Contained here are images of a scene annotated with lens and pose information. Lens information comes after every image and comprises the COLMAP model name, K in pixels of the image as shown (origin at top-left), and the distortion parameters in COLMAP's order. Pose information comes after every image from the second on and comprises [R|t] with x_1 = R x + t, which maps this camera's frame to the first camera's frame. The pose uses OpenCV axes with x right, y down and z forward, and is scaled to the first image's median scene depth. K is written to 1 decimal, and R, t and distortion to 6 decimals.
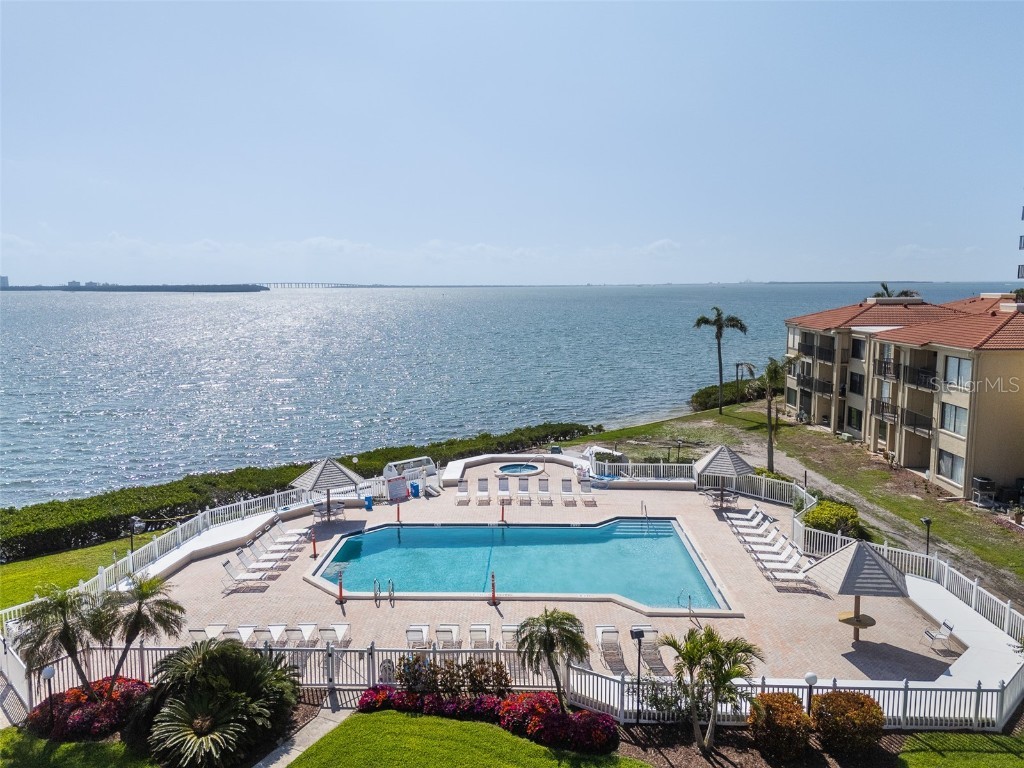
lens RADIAL K [[763.3, 0, 512.0], [0, 763.3, 384.0], [0, 0, 1]] dist [0.080918, -0.083881]
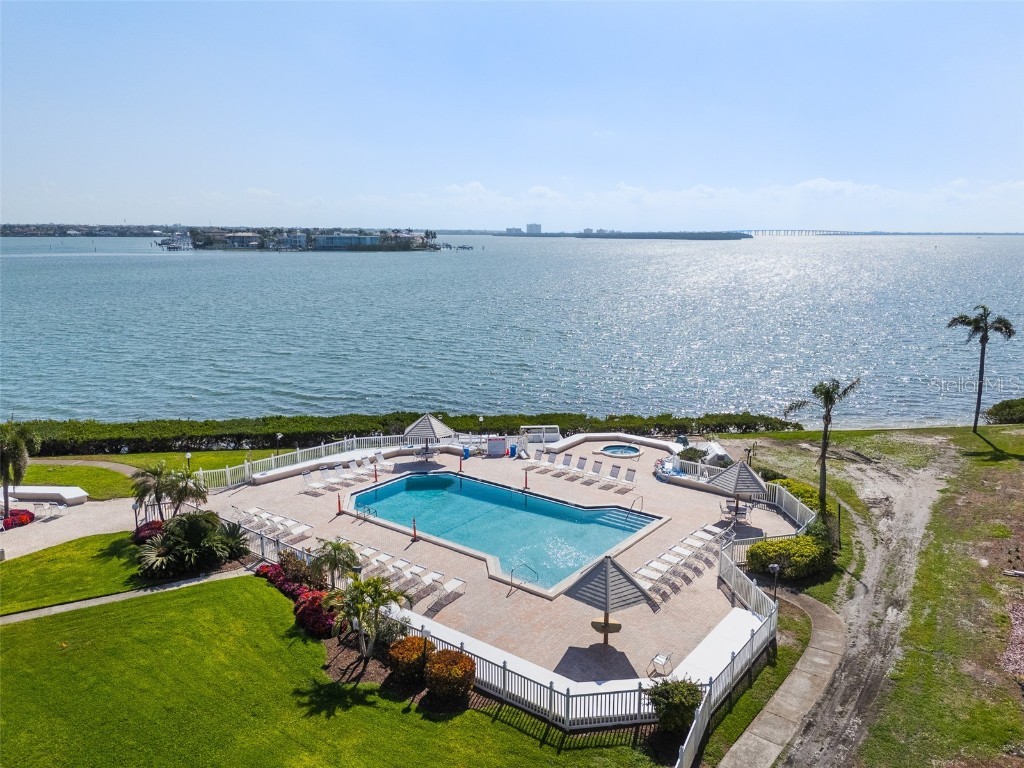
lens RADIAL K [[763.3, 0, 512.0], [0, 763.3, 384.0], [0, 0, 1]] dist [0.080918, -0.083881]
pose [[0.806691, 0.126150, -0.577352, 0.609383], [-0.084961, 0.991559, 0.097944, -0.094564], [0.584834, -0.029958, 0.810600, 0.011087]]
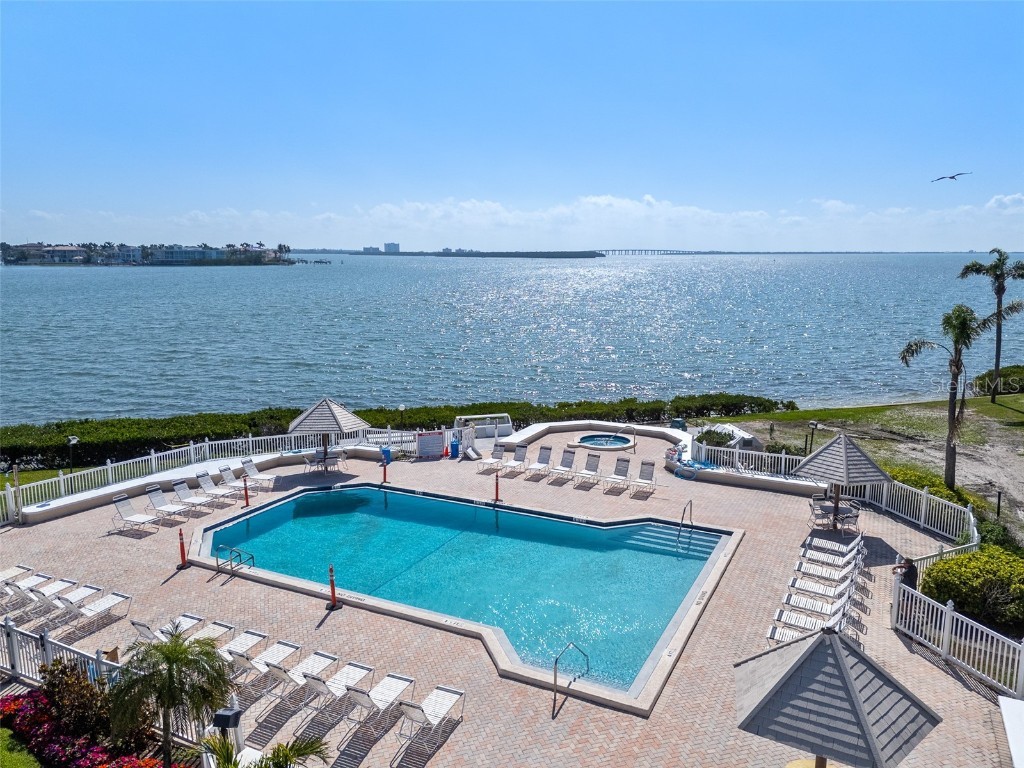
lens RADIAL K [[753.3, 0, 512.0], [0, 753.3, 384.0], [0, 0, 1]] dist [0.073633, -0.077381]
pose [[0.902875, 0.079575, -0.422474, 0.294531], [-0.061808, 0.996538, 0.055611, 0.018564], [0.425436, -0.024097, 0.904667, 0.304131]]
